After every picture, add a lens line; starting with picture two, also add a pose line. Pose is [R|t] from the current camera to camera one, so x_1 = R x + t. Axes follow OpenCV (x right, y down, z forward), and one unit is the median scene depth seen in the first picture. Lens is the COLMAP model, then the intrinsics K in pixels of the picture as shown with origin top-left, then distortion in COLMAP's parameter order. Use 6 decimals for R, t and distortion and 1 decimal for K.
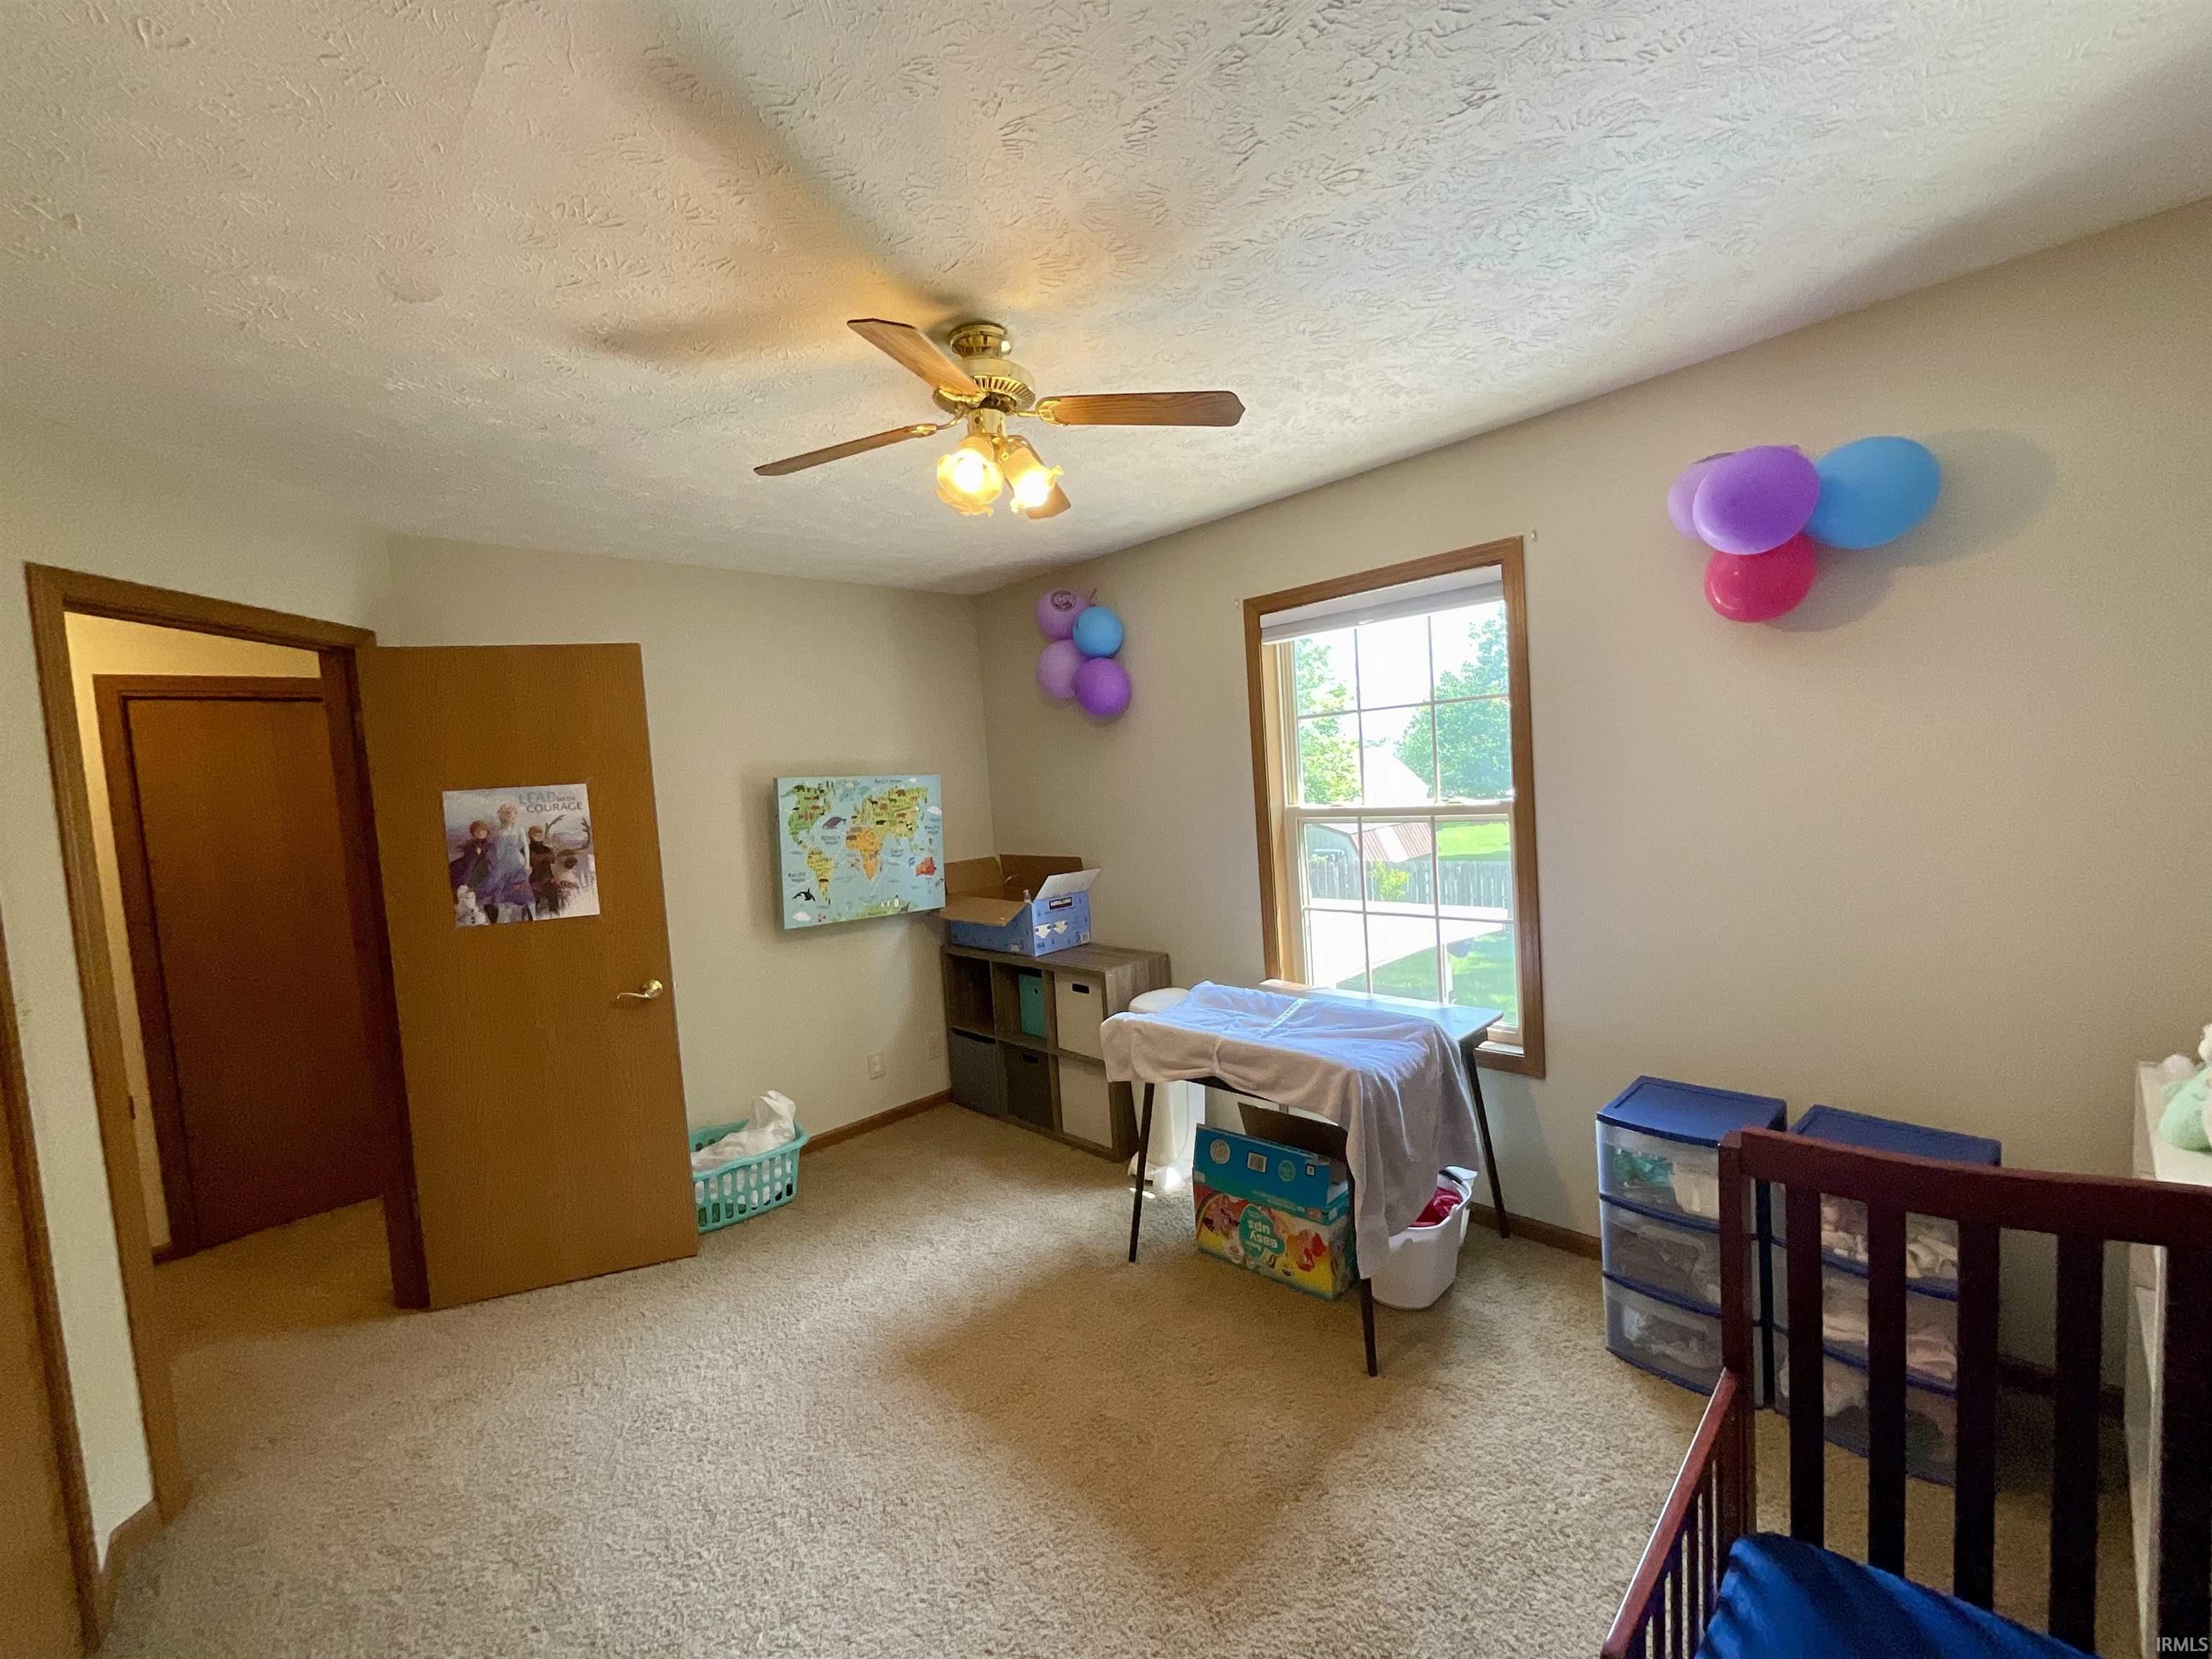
lens RADIAL K [[890.4, 0, 1108.5], [0, 890.4, 842.0], [0, 0, 1]] dist [-0.006400, 0.000970]
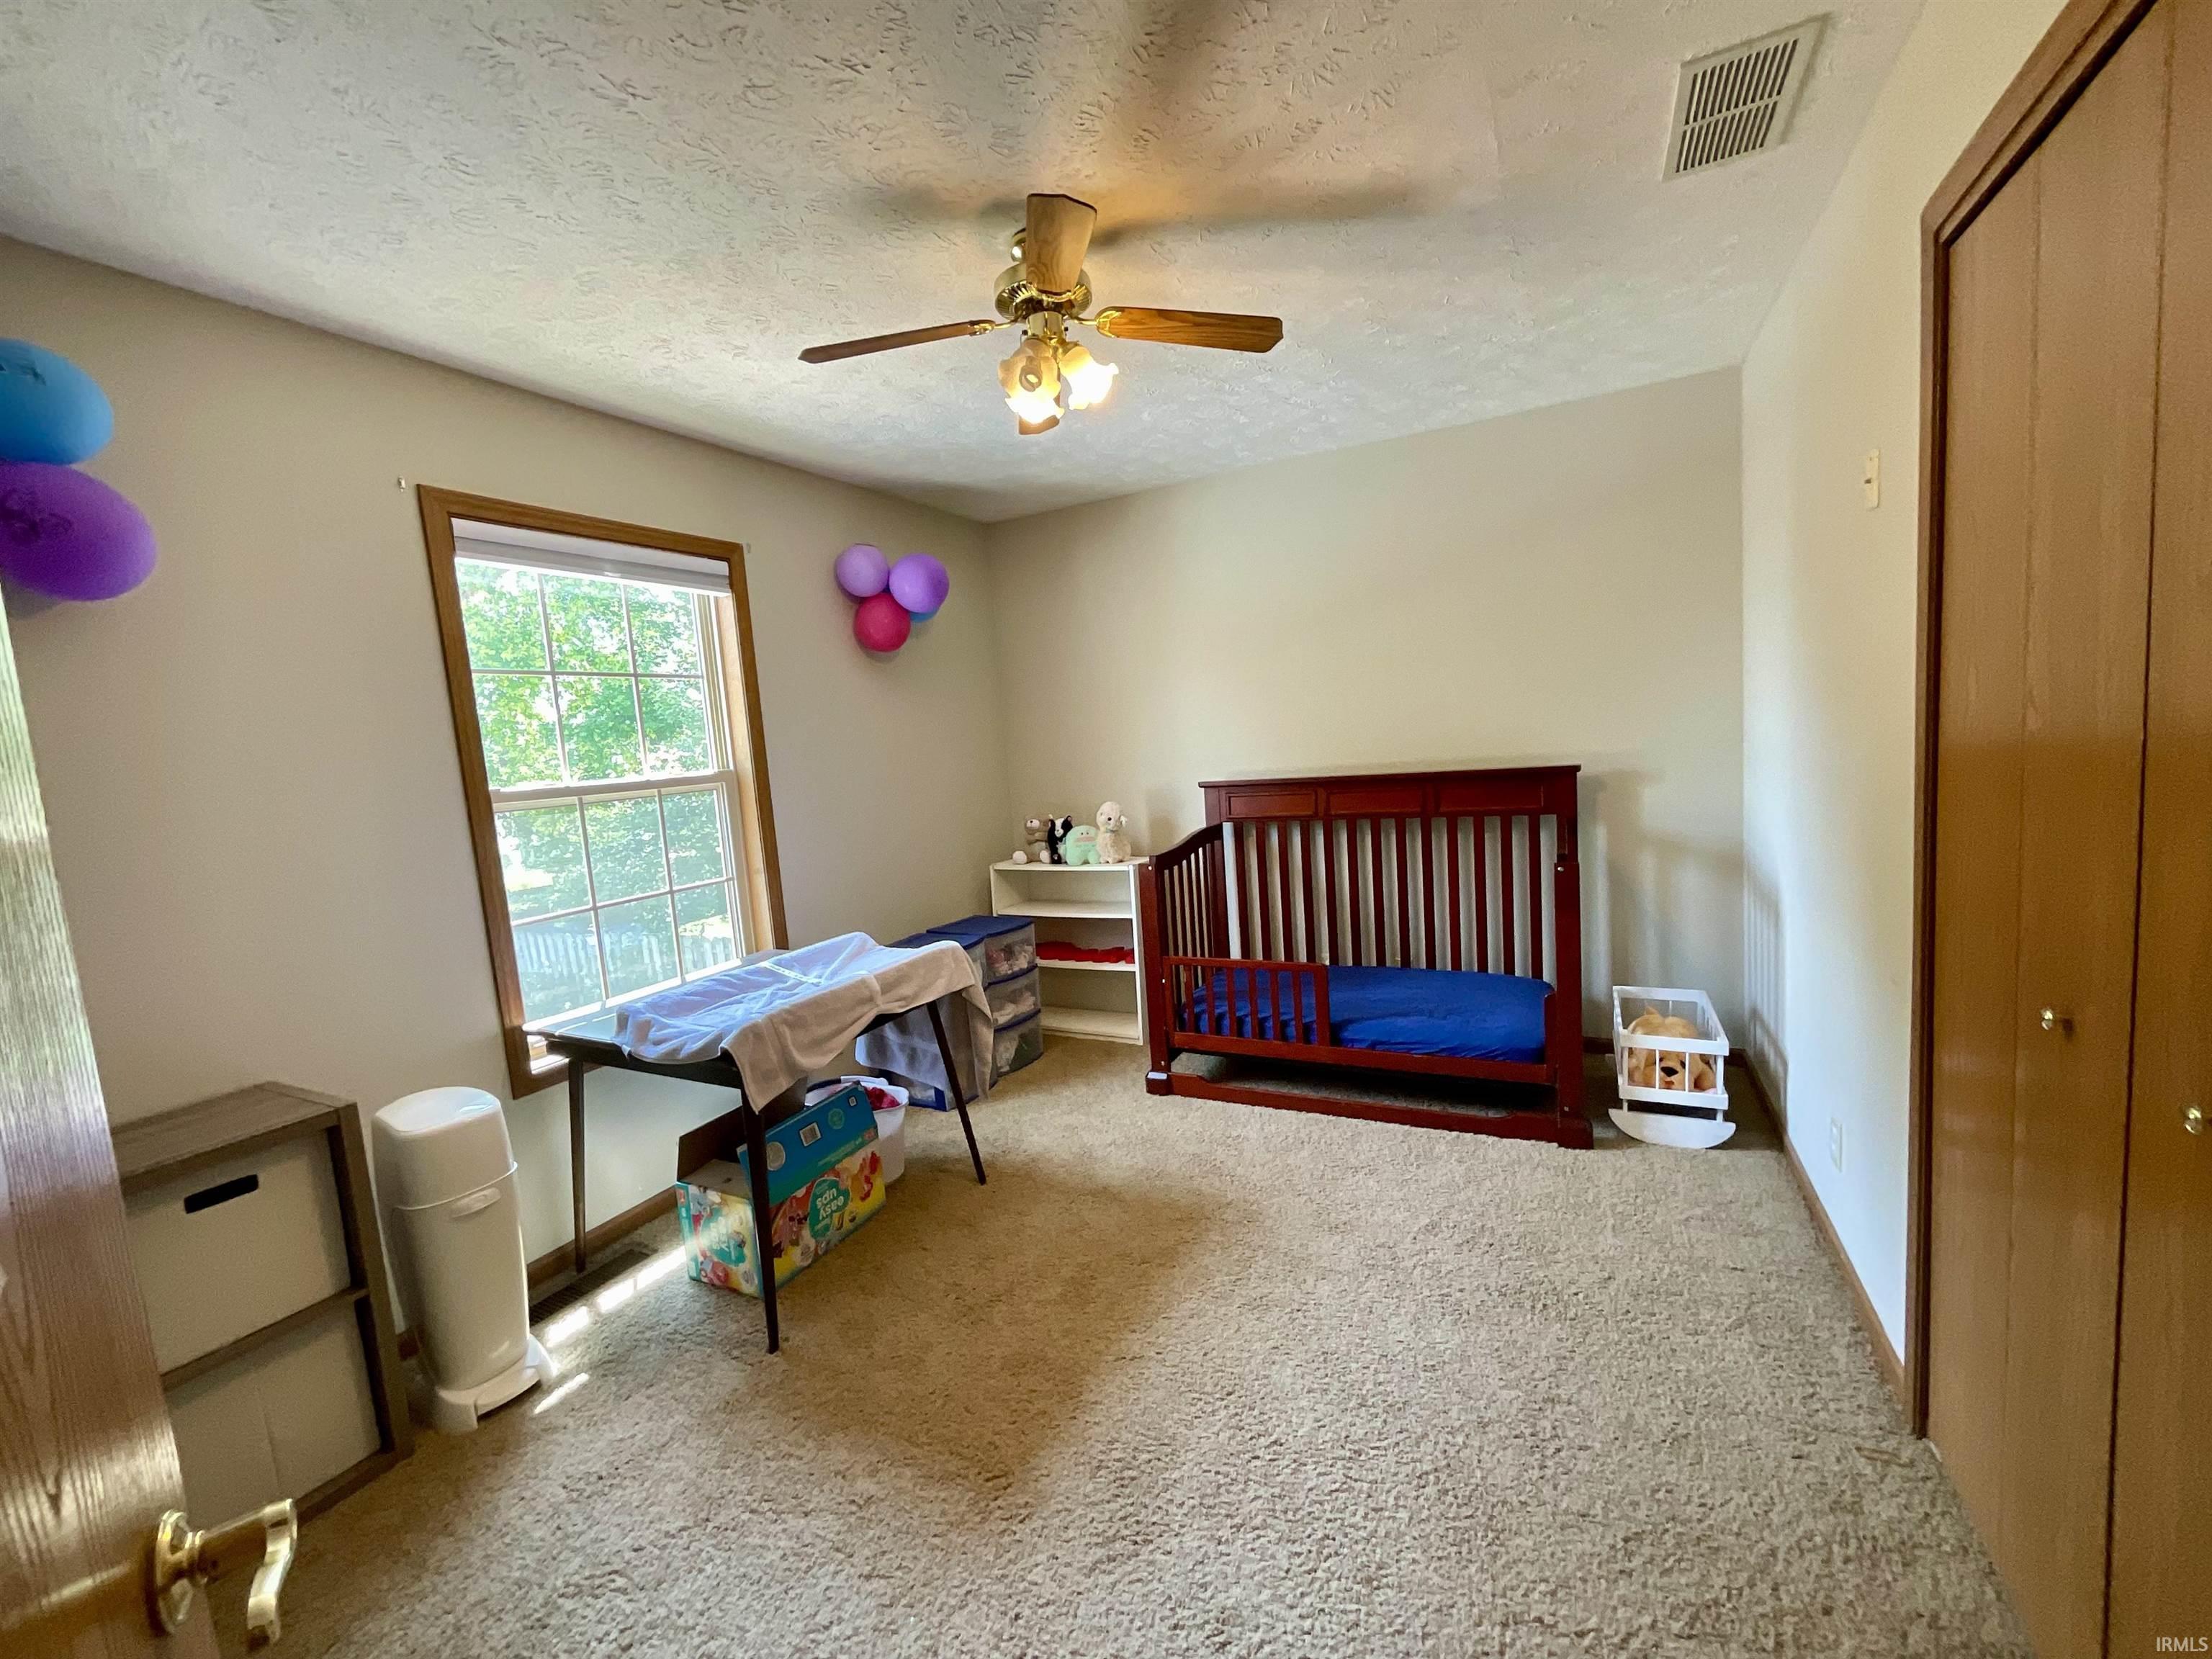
lens RADIAL K [[890.4, 0, 1109.6], [0, 890.4, 822.5], [0, 0, 1]] dist [-0.006400, 0.000970]
pose [[-0.299469, -0.007672, 0.954075, -0.821345], [0.160778, 0.985262, 0.058388, 0.035049], [-0.940462, 0.170880, -0.293822, 0.933881]]
